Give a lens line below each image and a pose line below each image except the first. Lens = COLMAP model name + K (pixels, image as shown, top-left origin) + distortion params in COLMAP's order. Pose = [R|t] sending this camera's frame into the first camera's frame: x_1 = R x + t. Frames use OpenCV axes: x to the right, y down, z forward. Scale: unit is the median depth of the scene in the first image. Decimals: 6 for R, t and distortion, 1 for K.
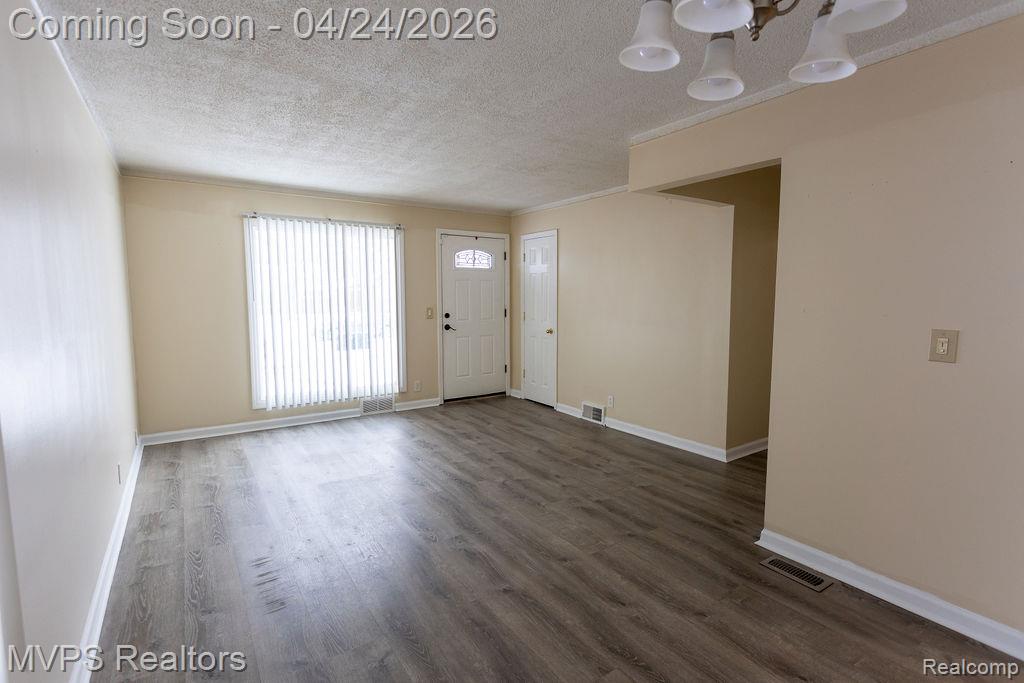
lens RADIAL K [[486.9, 0, 512.3], [0, 486.9, 341.8], [0, 0, 1]] dist [0.005367, 0.001003]
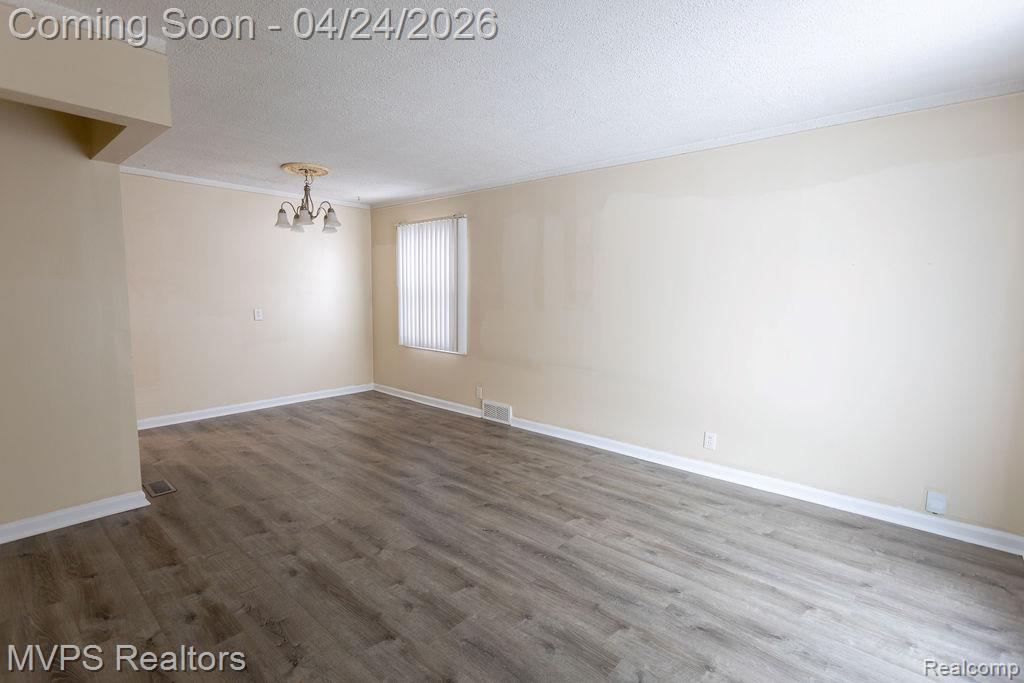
lens RADIAL K [[486.9, 0, 511.3], [0, 486.9, 341.8], [0, 0, 1]] dist [0.005367, 0.001003]
pose [[-0.967238, 0.018139, -0.253223, -0.027335], [-0.033915, 0.979271, 0.199693, -0.158588], [0.251597, 0.201739, -0.946573, 1.627901]]
